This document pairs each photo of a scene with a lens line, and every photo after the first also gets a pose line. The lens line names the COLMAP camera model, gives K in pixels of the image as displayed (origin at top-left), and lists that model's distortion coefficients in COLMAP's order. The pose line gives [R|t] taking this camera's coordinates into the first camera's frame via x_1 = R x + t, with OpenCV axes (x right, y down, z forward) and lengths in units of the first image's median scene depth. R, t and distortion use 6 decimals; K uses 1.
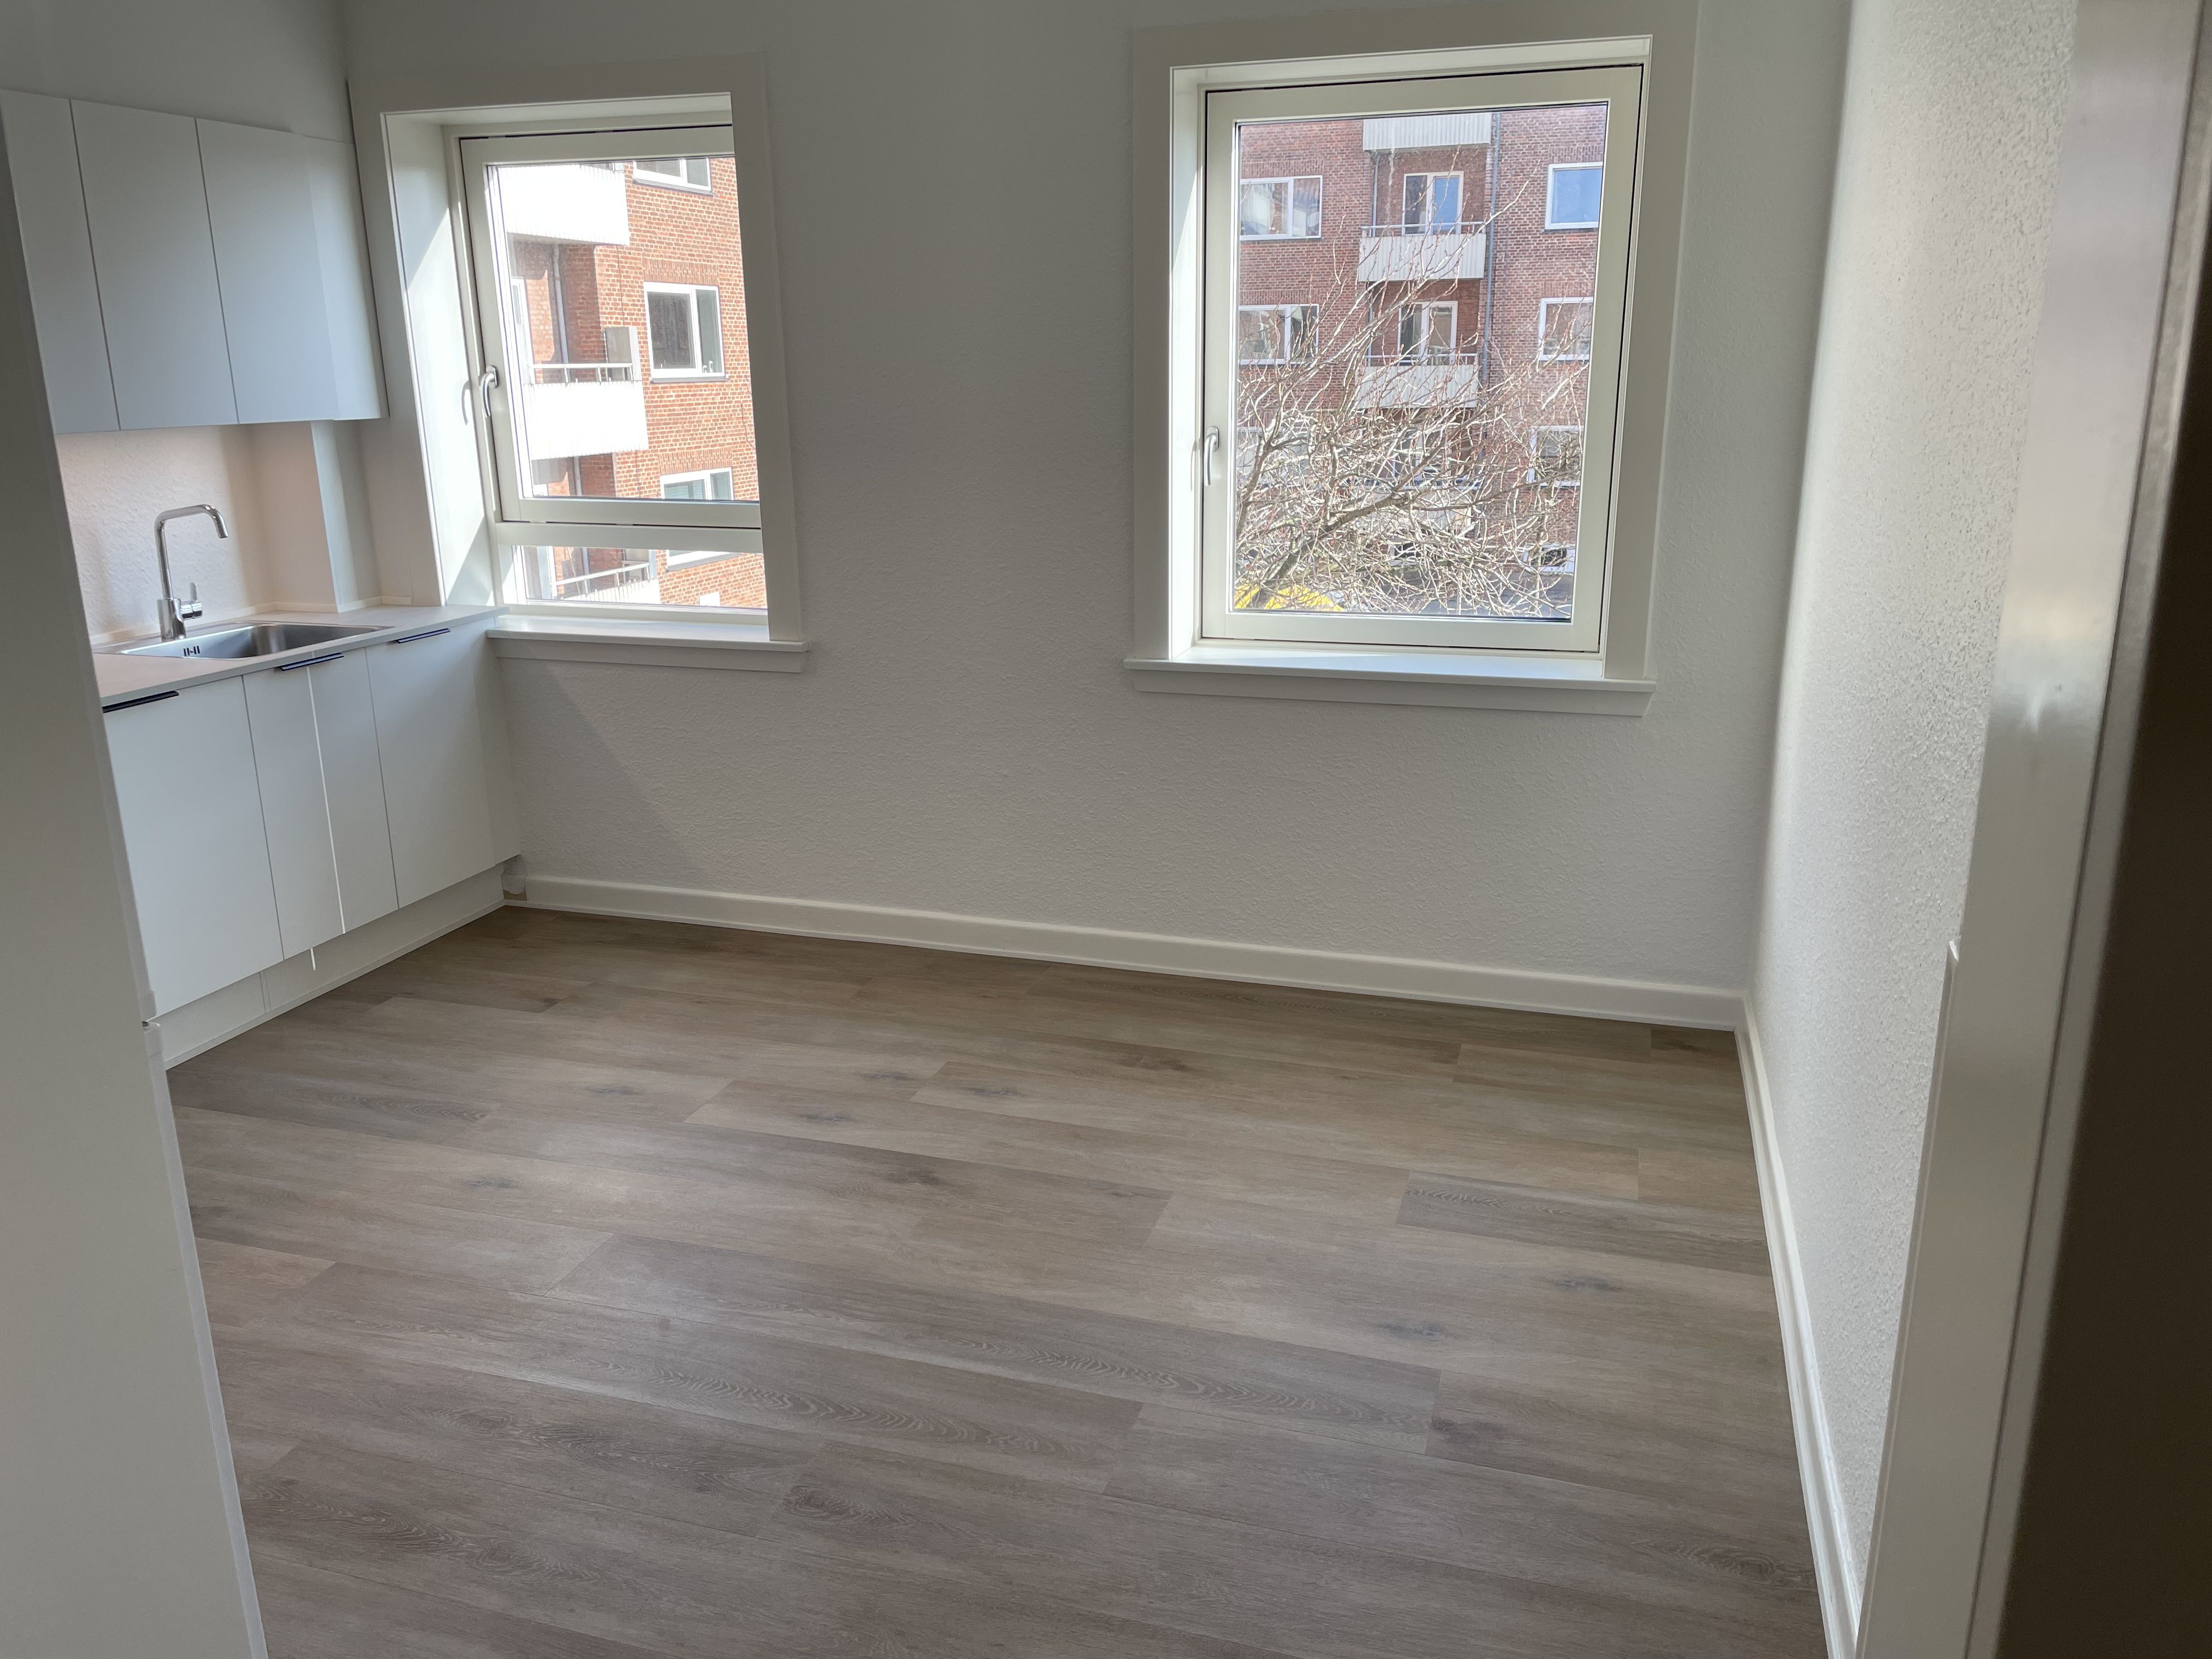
lens RADIAL K [[1669.5, 0, 1106.0], [0, 1669.5, 829.5], [0, 0, 1]] dist [0.114985, -0.141925]
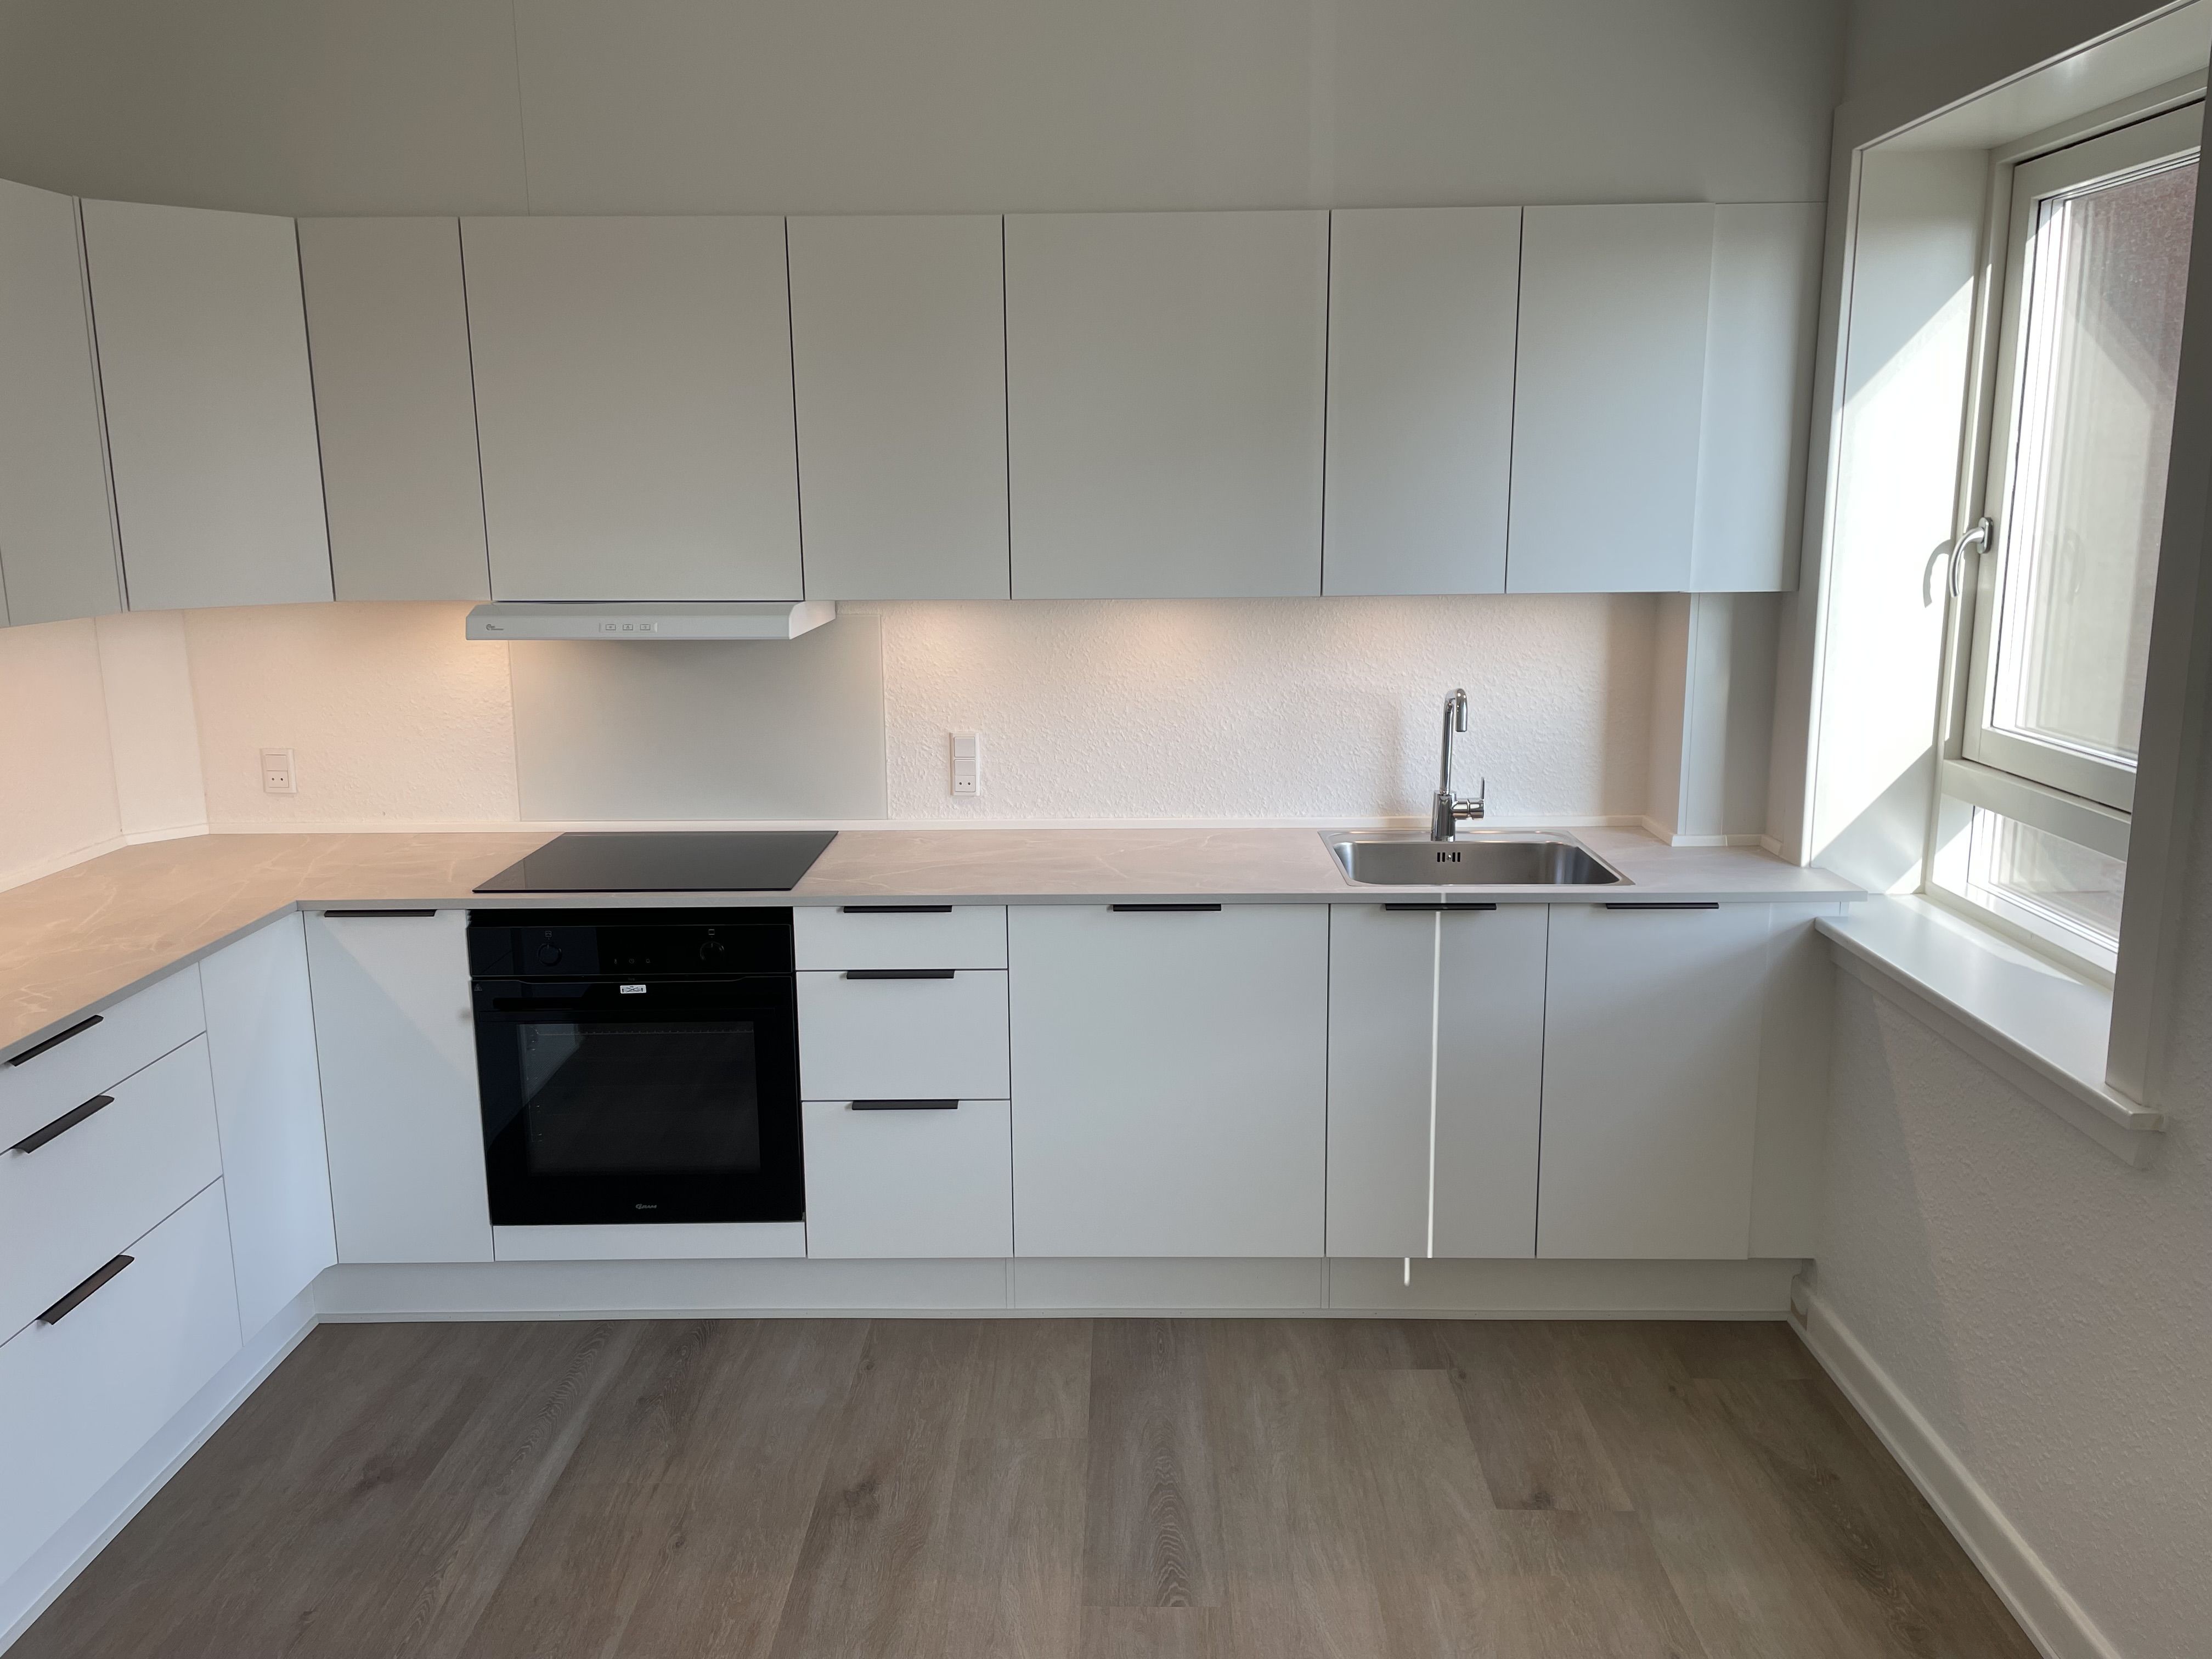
lens RADIAL K [[1669.5, 0, 1106.0], [0, 1669.5, 829.5], [0, 0, 1]] dist [0.114985, -0.141925]
pose [[0.275163, 0.201183, -0.940112, 0.172016], [-0.251148, 0.958947, 0.131705, -0.176340], [0.928014, 0.199867, 0.314393, 0.563207]]
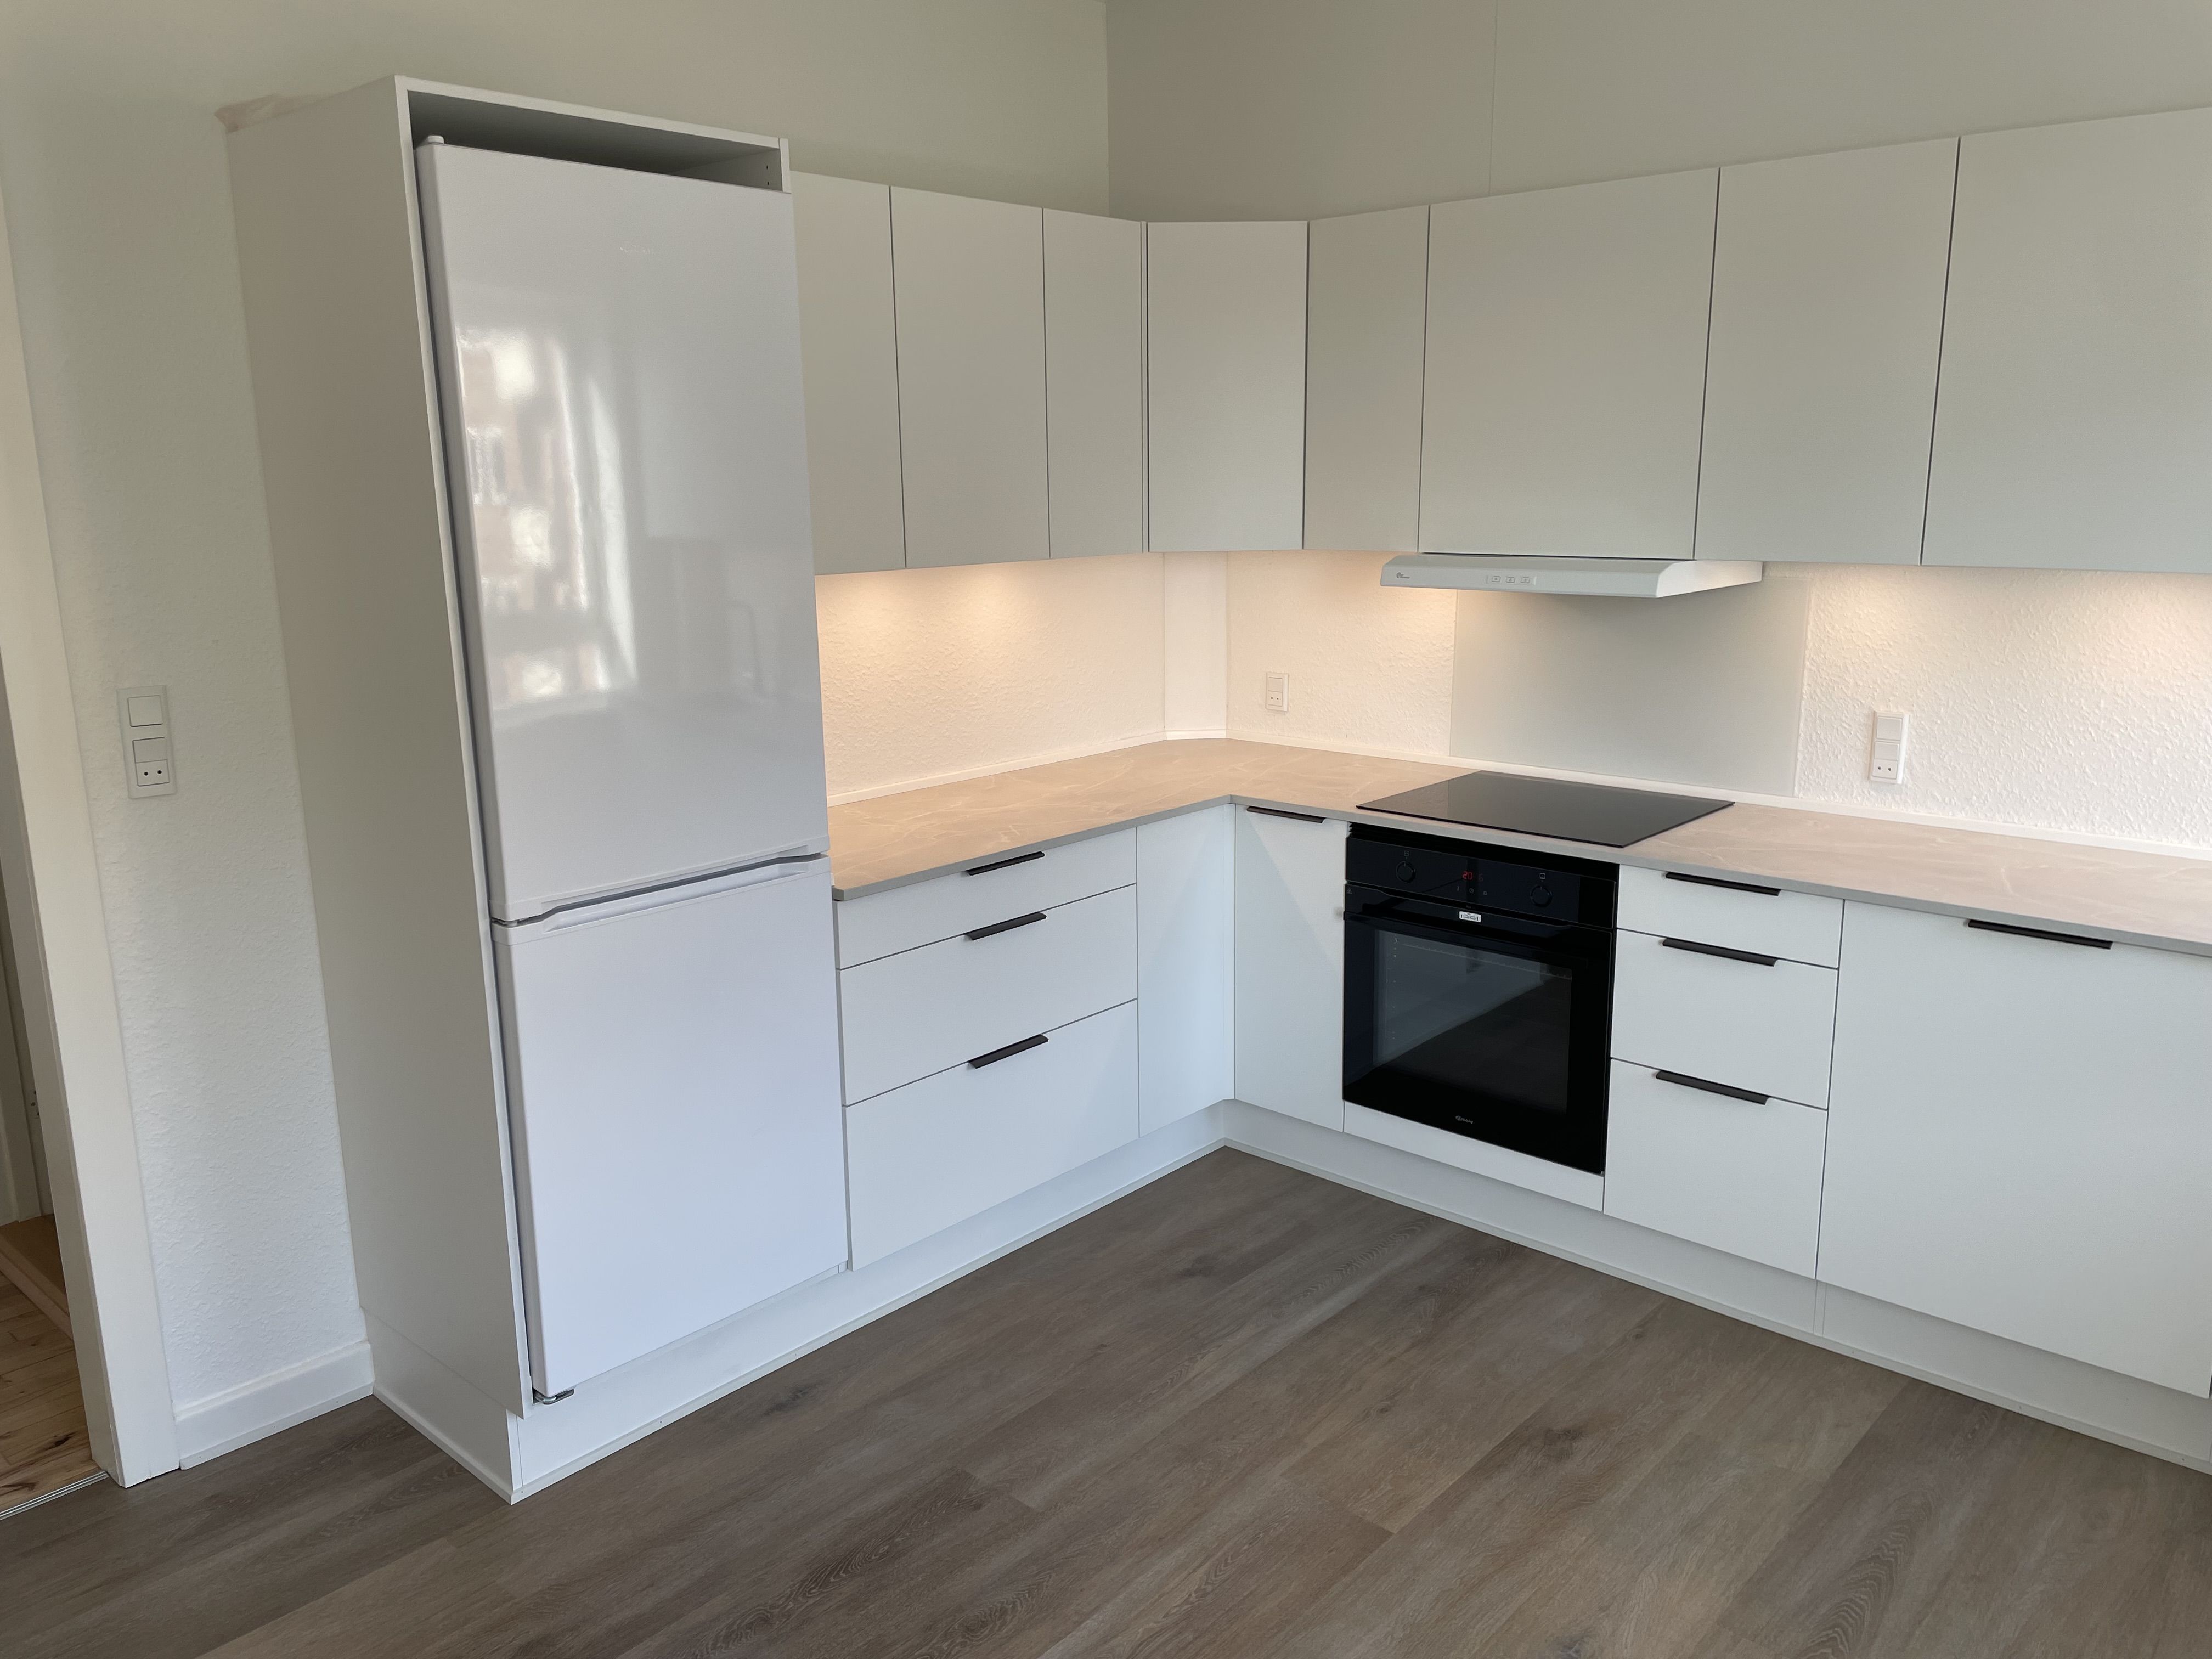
lens RADIAL K [[1669.5, 0, 1106.0], [0, 1669.5, 829.5], [0, 0, 1]] dist [0.114985, -0.141925]
pose [[-0.422427, 0.208187, -0.882164, 0.195978], [-0.229452, 0.917001, 0.326283, -0.214483], [0.876874, 0.340245, -0.339597, 0.712680]]
